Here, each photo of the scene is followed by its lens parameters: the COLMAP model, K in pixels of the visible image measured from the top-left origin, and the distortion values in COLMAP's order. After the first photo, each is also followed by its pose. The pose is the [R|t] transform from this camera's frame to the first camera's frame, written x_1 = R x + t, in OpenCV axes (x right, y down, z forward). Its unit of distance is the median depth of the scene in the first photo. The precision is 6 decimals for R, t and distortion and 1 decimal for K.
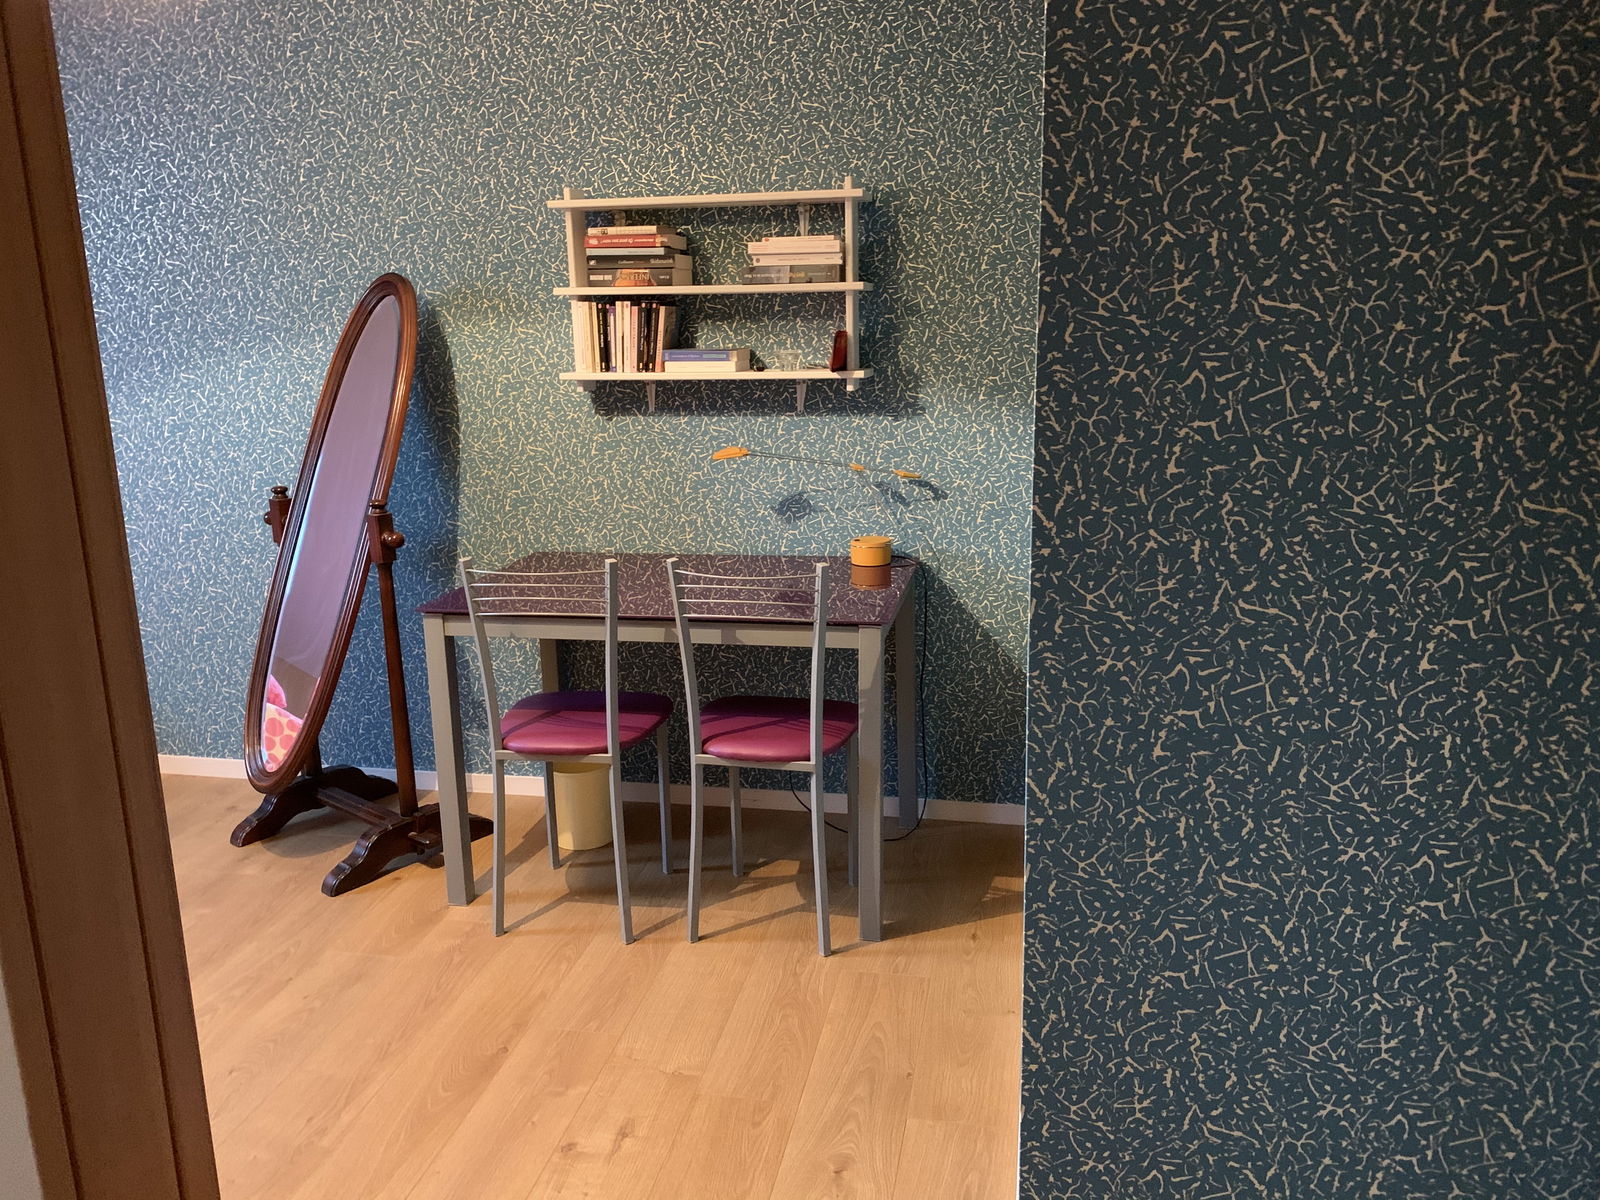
lens RADIAL K [[1213.3, 0, 800.0], [0, 1213.3, 600.0], [0, 0, 1]] dist [0.159190, -0.314452]
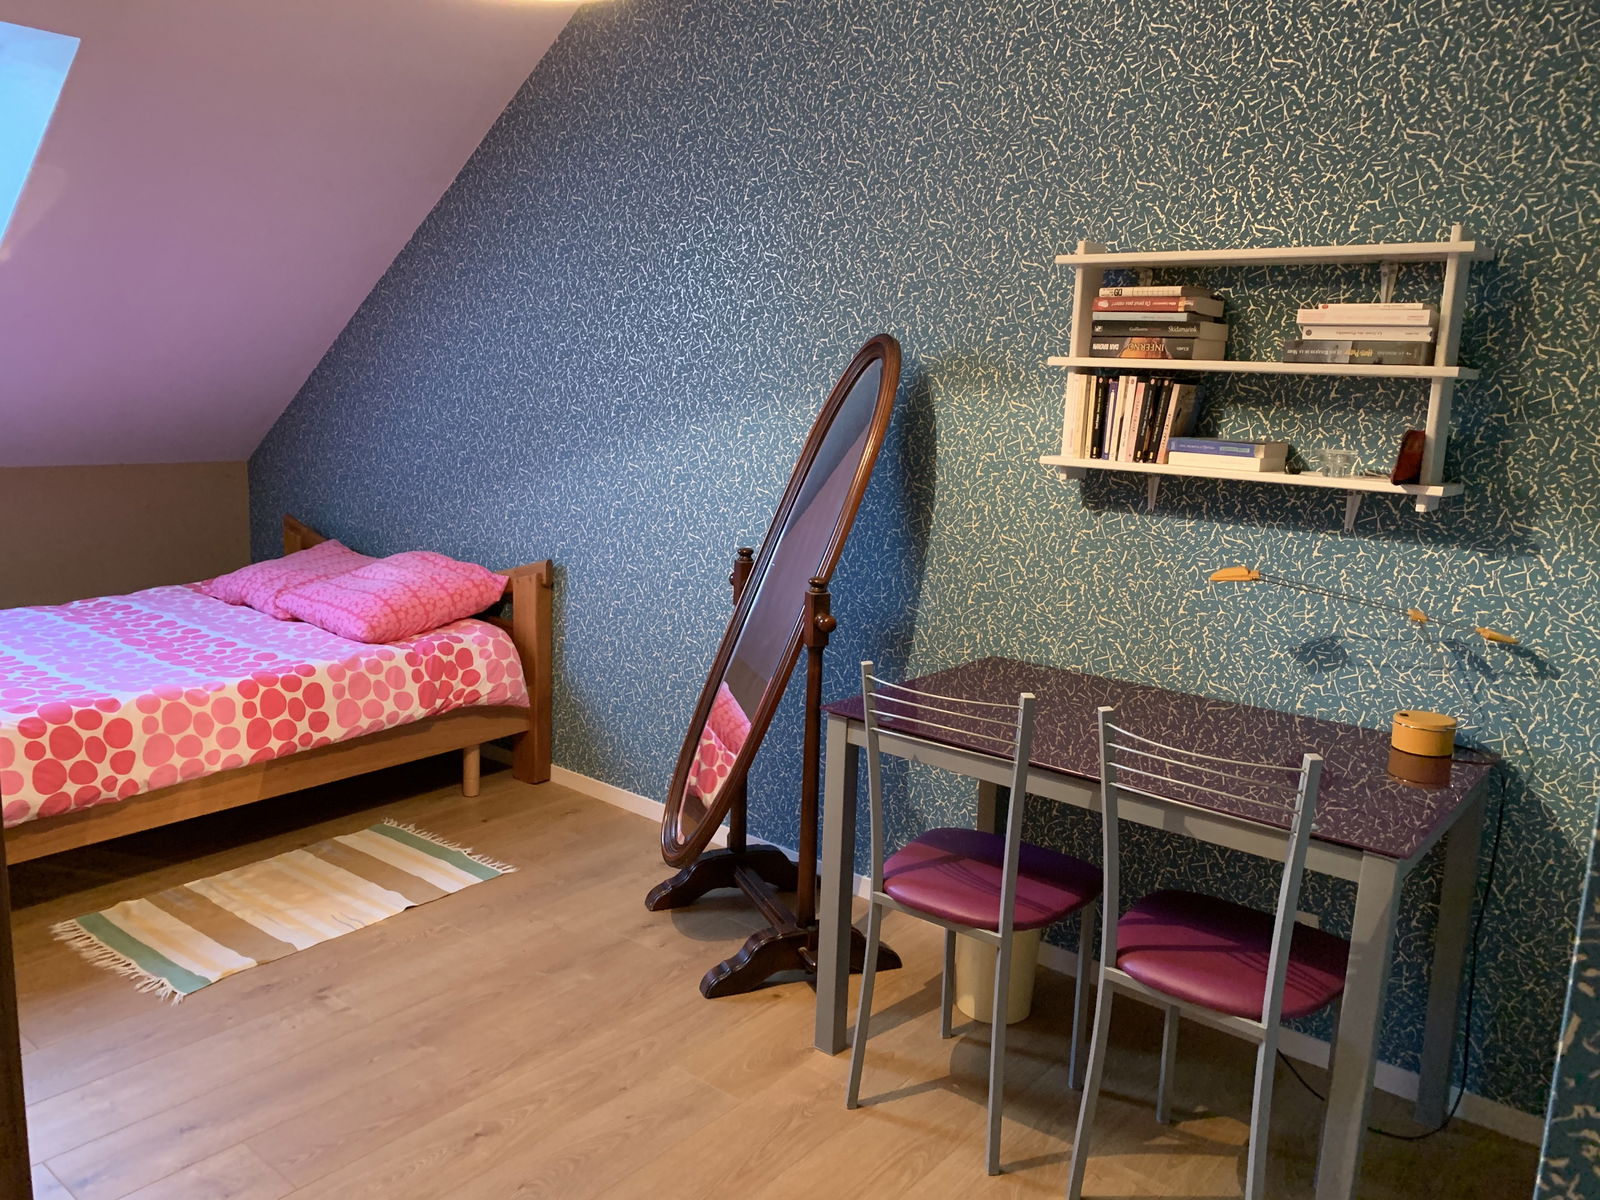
lens RADIAL K [[1231.1, 0, 800.0], [0, 1231.1, 600.0], [0, 0, 1]] dist [0.050562, -0.051360]
pose [[0.883481, 0.138959, -0.447383, 0.051972], [-0.163010, 0.986503, -0.015498, -0.047513], [0.439191, 0.086621, 0.894208, 0.178021]]
